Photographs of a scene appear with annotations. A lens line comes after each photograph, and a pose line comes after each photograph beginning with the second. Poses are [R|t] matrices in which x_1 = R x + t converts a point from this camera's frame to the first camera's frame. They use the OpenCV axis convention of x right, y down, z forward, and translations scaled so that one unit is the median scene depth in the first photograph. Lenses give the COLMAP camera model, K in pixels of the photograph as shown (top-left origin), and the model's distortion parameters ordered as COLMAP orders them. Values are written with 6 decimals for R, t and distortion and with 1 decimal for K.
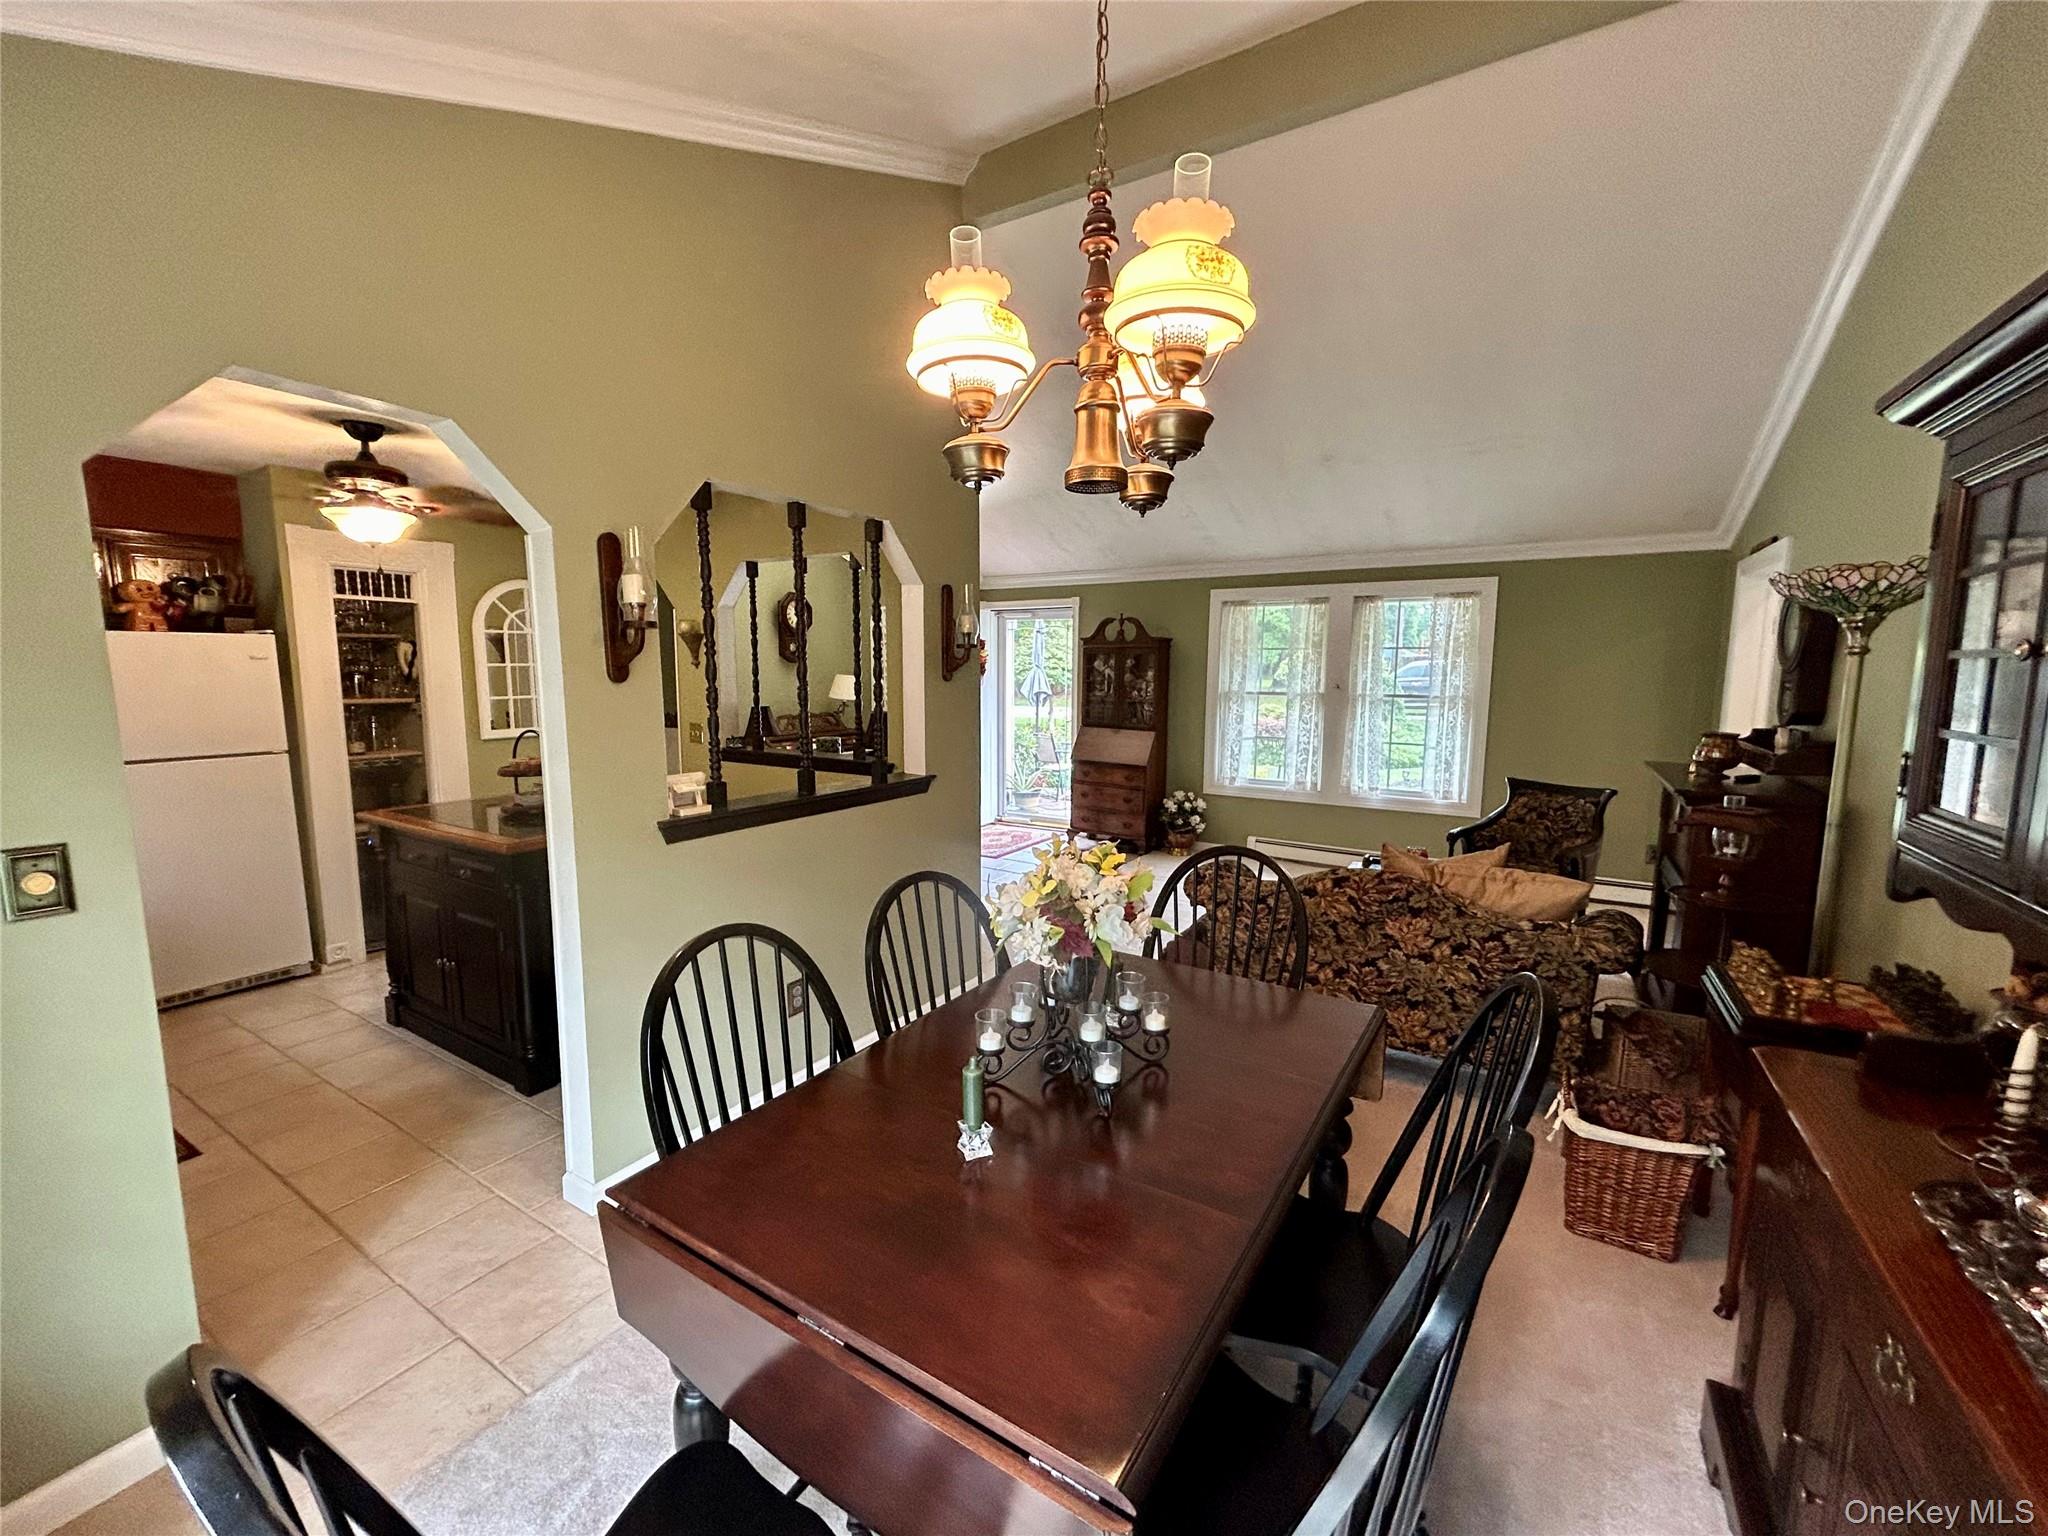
lens RADIAL K [[826.1, 0, 1028.4], [0, 826.1, 762.9], [0, 0, 1]] dist [0.003056, -0.000179]
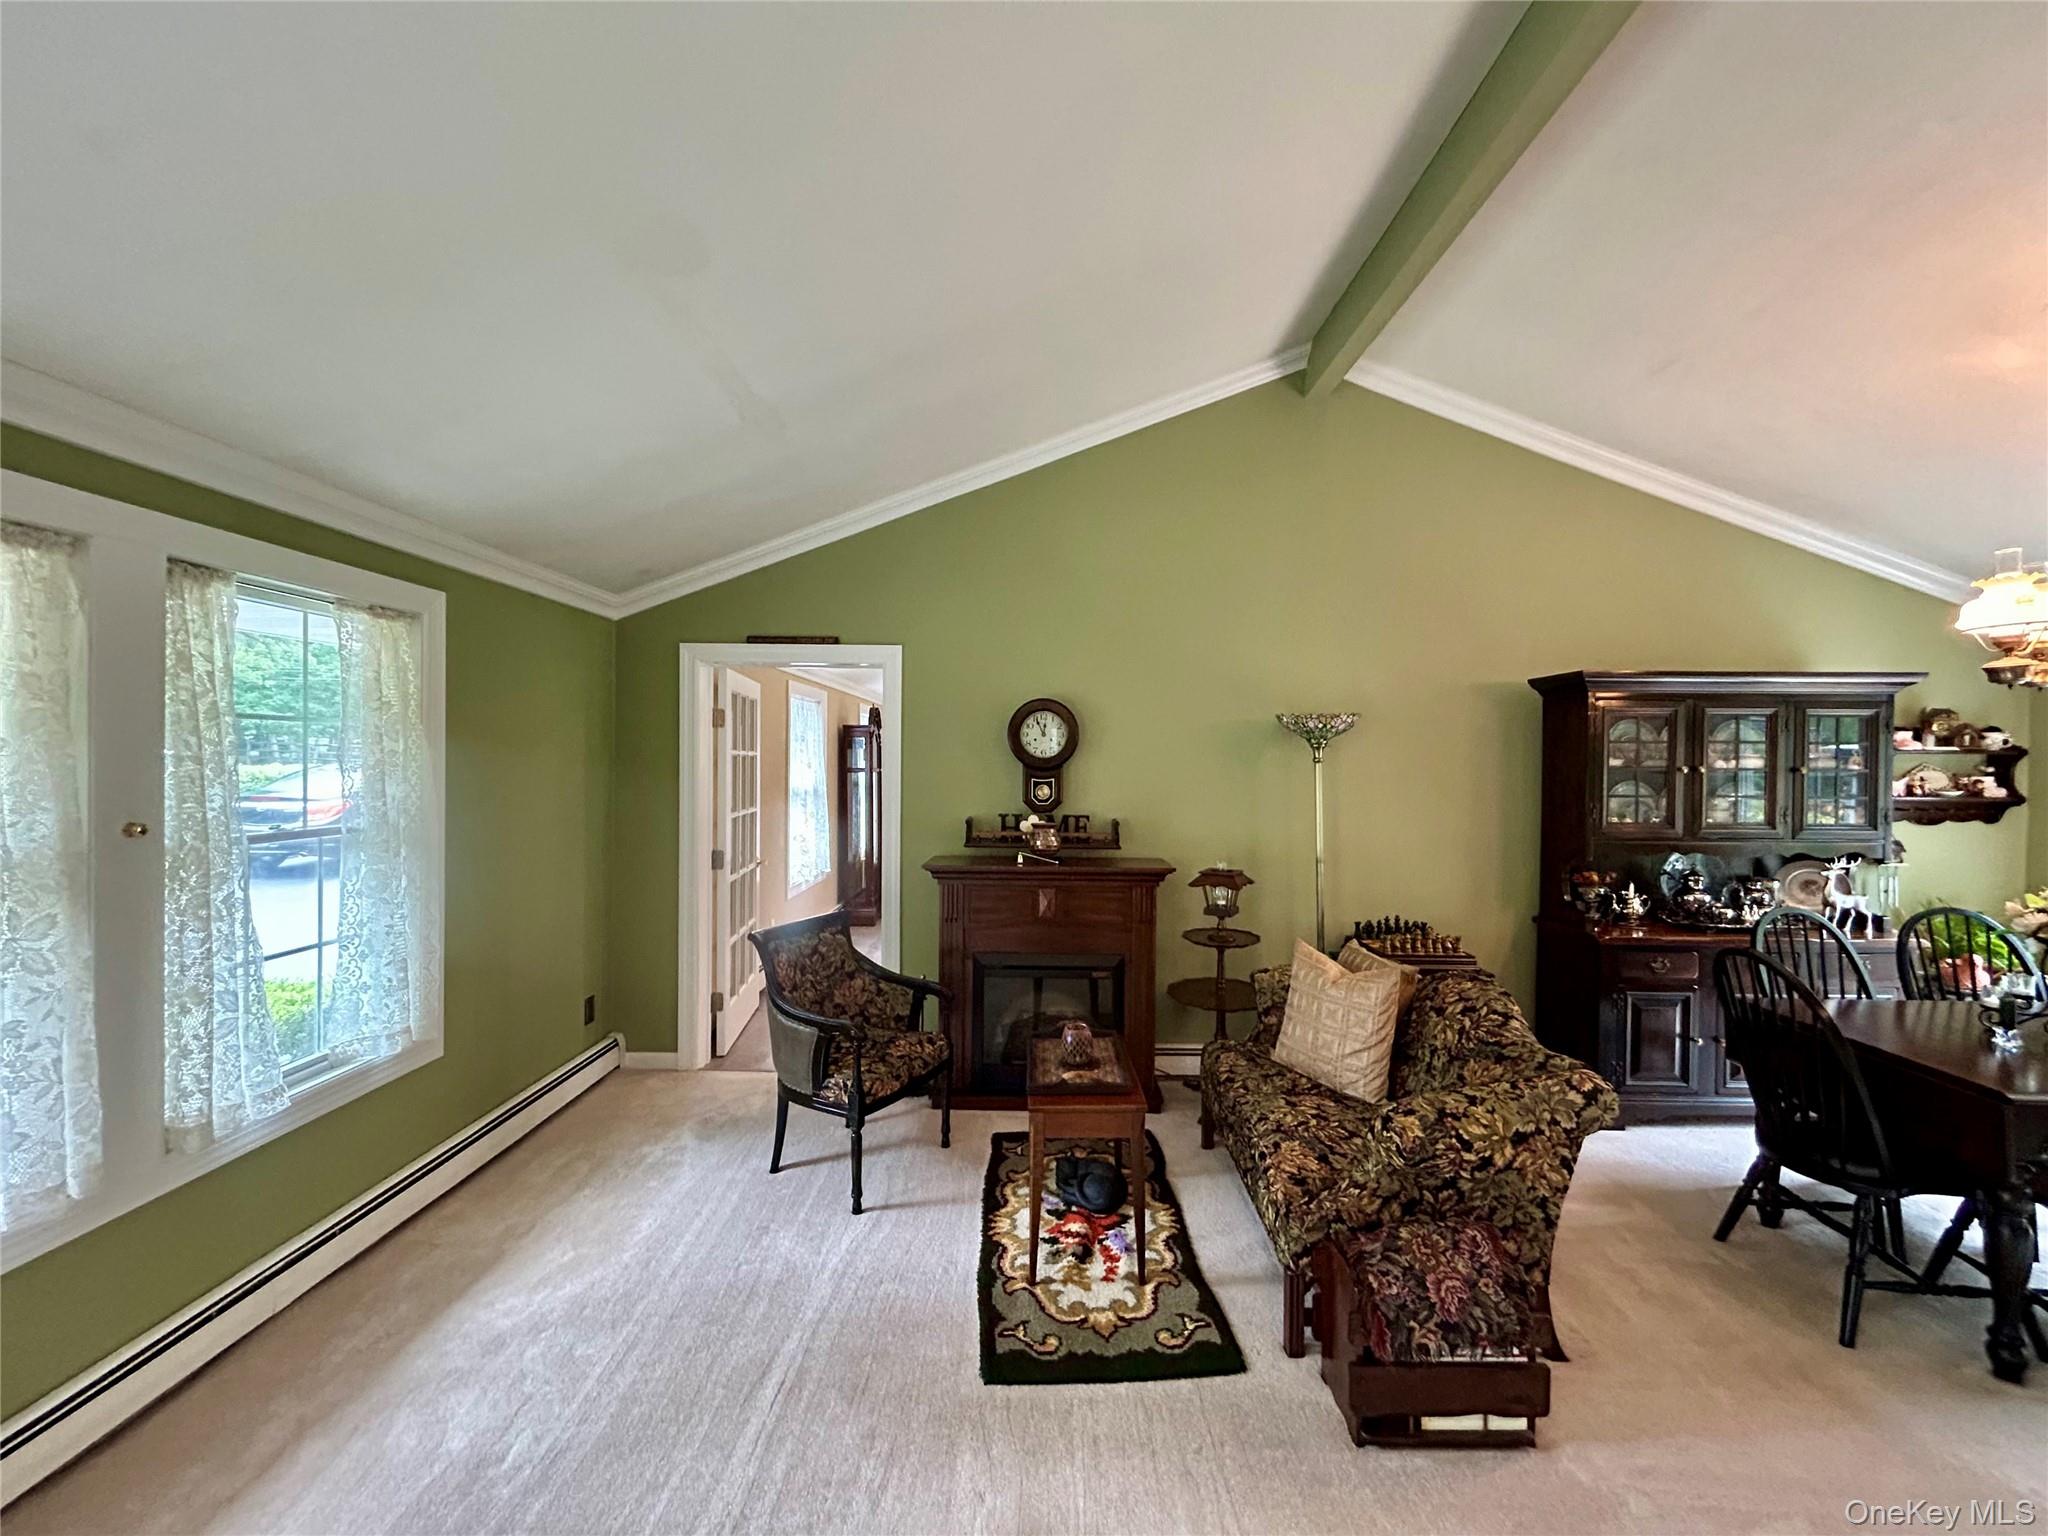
lens RADIAL K [[826.1, 0, 1023.5], [0, 826.1, 768.5], [0, 0, 1]] dist [0.003056, -0.000179]
pose [[-0.516333, -0.018524, 0.856188, -0.093439], [0.090663, 0.992965, 0.076159, -0.145757], [-0.851575, 0.116948, -0.511021, 1.172256]]
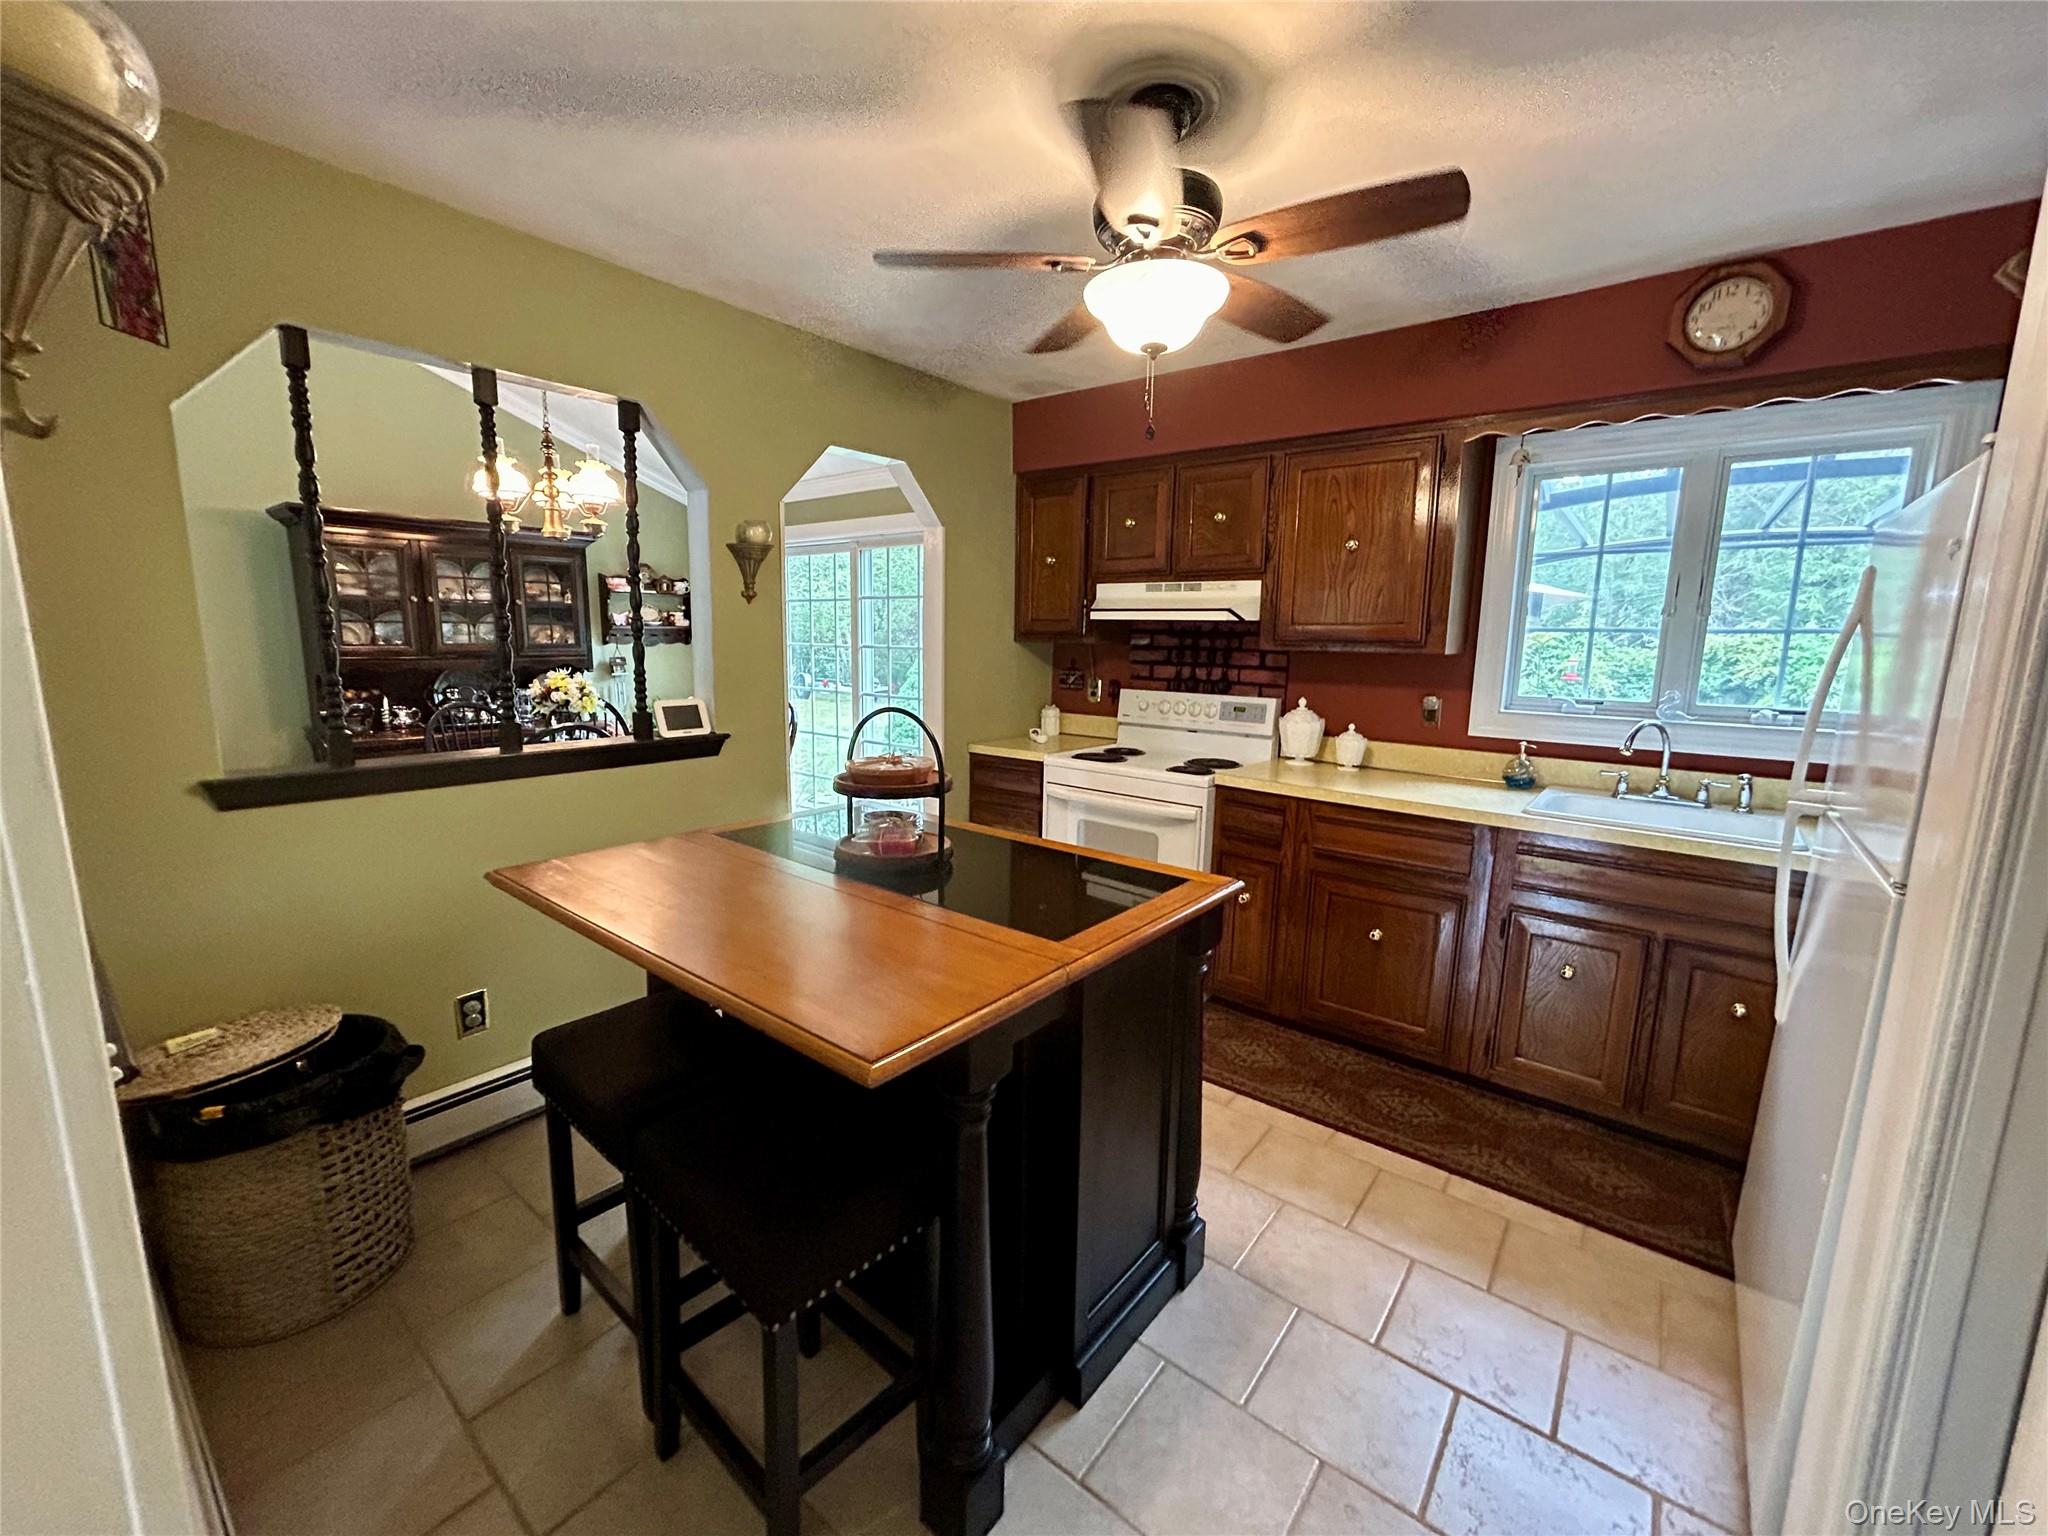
lens RADIAL K [[826.1, 0, 1023.0], [0, 826.1, 766.2], [0, 0, 1]] dist [0.003056, -0.000179]
pose [[-0.993641, -0.035635, 0.106808, -0.547984], [-0.004921, 0.961435, 0.274989, -0.107413], [-0.112488, 0.272715, -0.955496, 1.111955]]
